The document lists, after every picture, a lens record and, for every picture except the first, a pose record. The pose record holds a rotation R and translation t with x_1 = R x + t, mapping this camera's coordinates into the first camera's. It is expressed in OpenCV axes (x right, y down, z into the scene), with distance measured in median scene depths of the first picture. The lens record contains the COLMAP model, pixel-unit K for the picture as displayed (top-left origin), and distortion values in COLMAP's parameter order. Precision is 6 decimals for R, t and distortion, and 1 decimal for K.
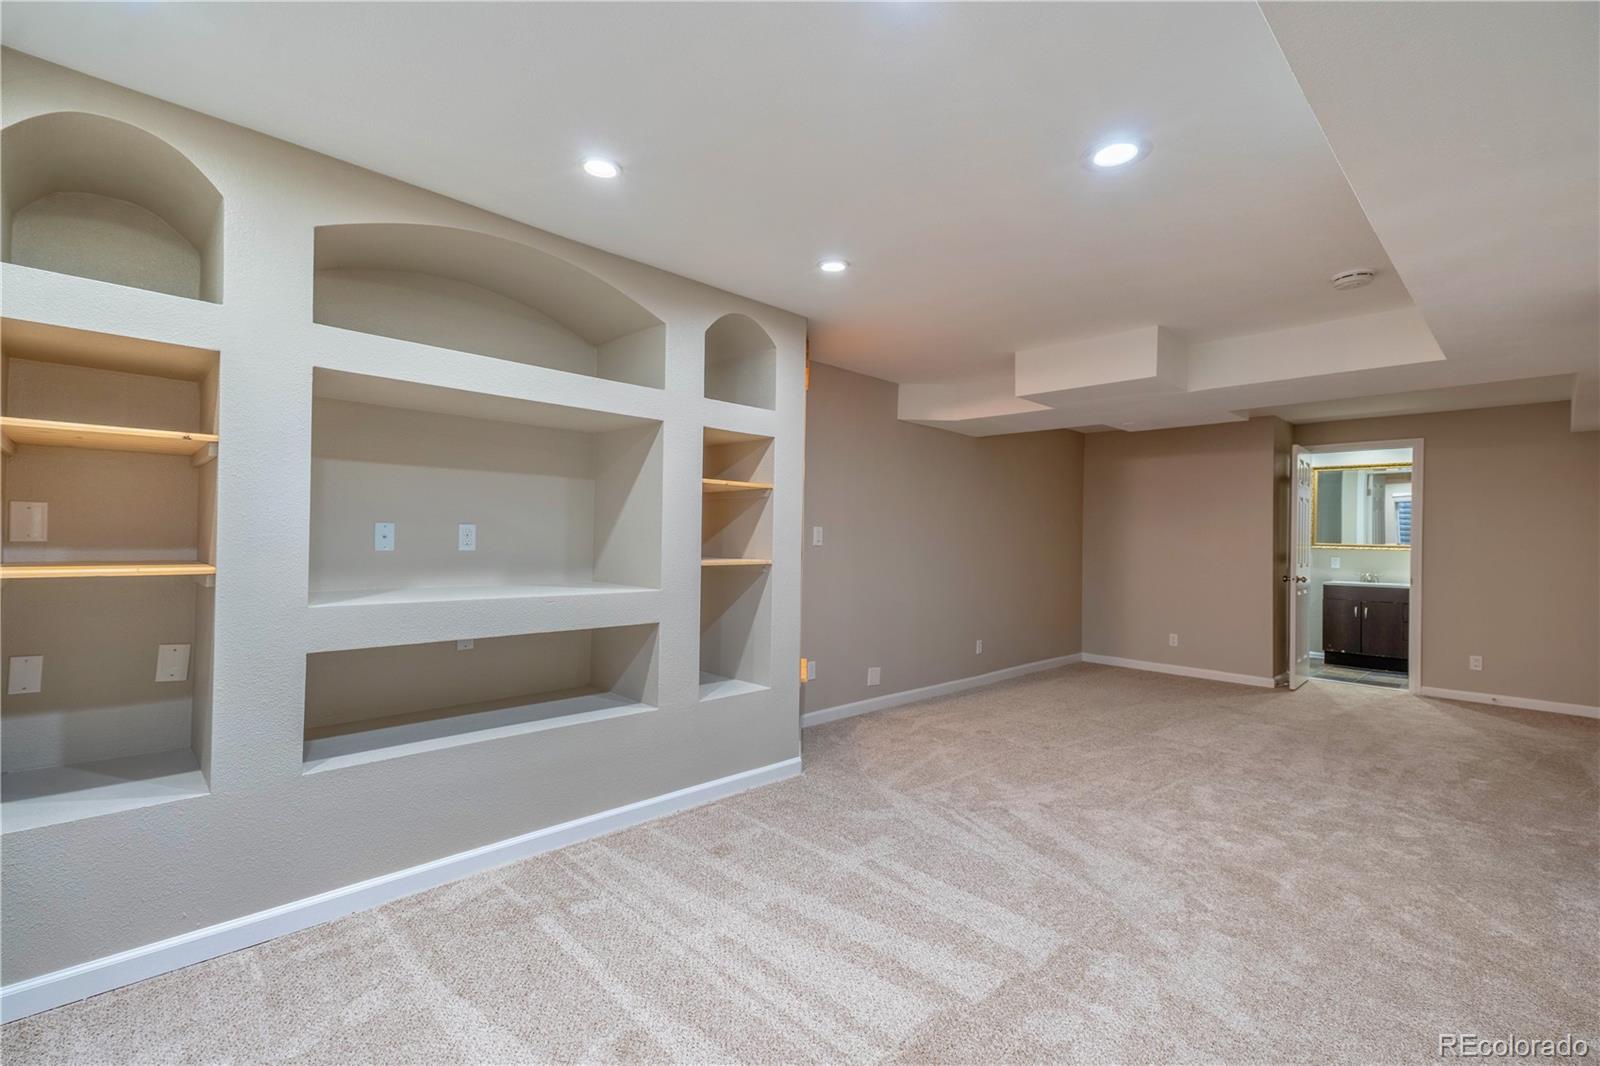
lens RADIAL K [[702.1, 0, 797.9], [0, 702.1, 536.3], [0, 0, 1]] dist [0.047938, -0.014604]
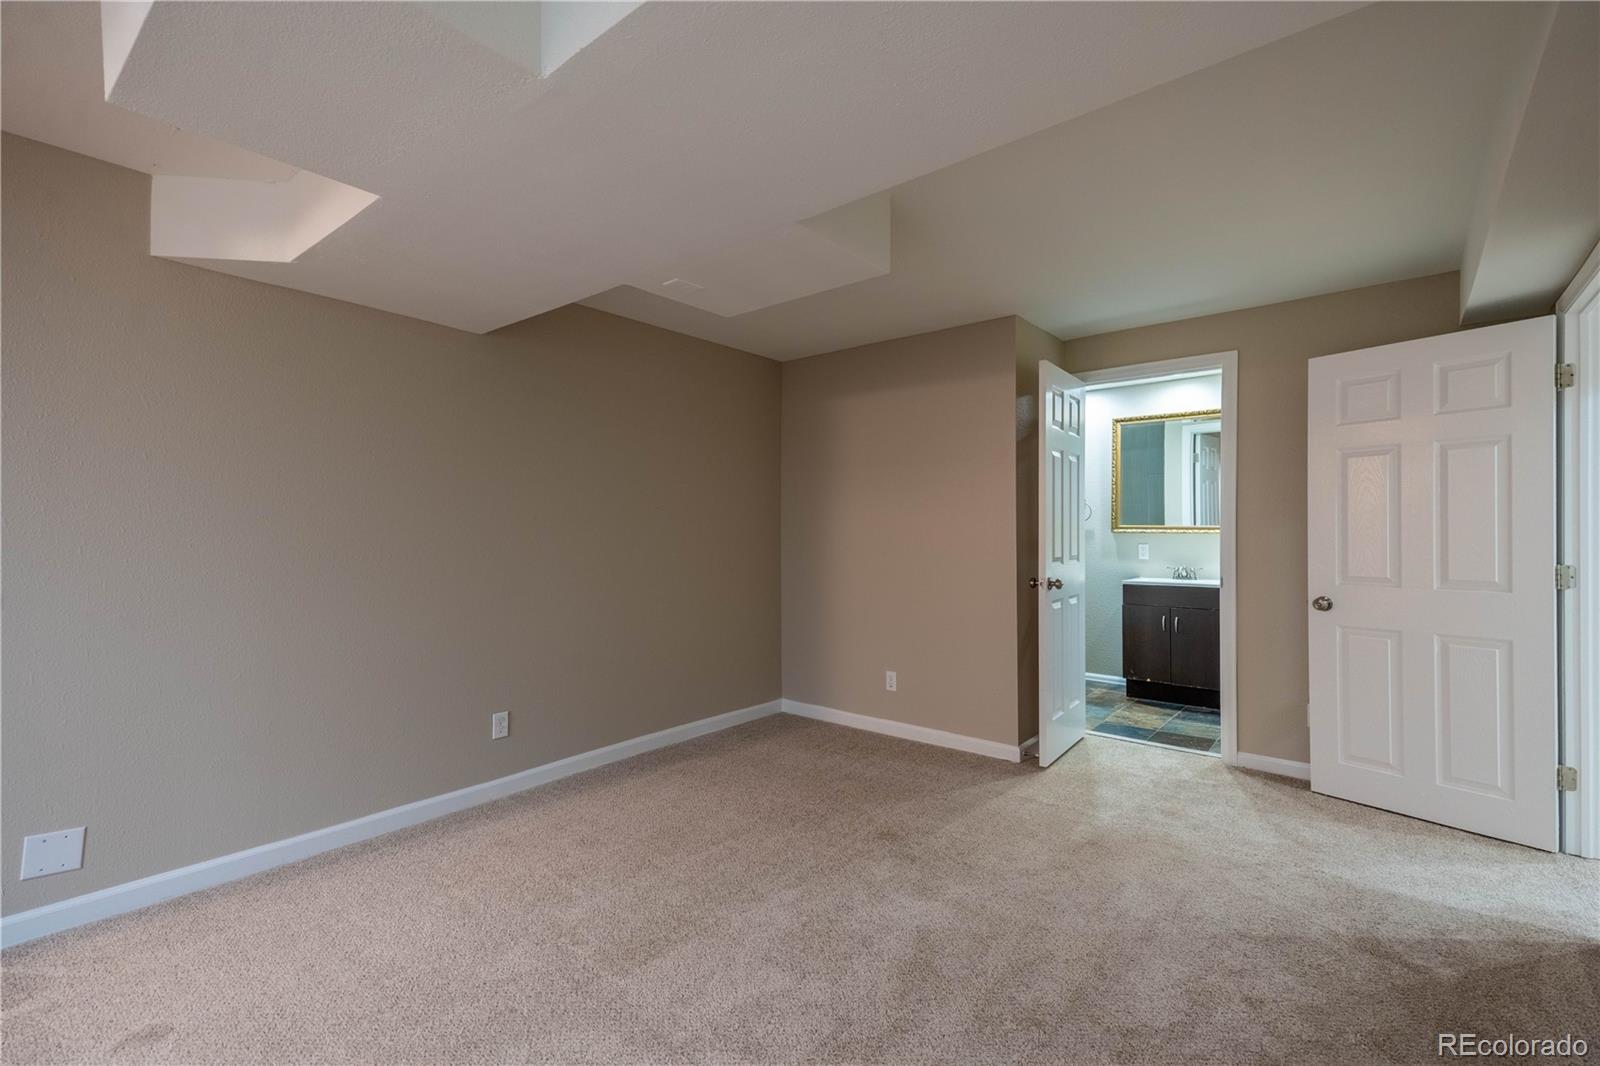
lens RADIAL K [[702.1, 0, 797.9], [0, 702.1, 536.3], [0, 0, 1]] dist [0.047938, -0.014604]
pose [[0.993802, -0.018926, 0.109544, 0.377484], [0.017940, 0.999789, 0.009988, 0.009055], [-0.109710, -0.007961, 0.993932, 0.384636]]
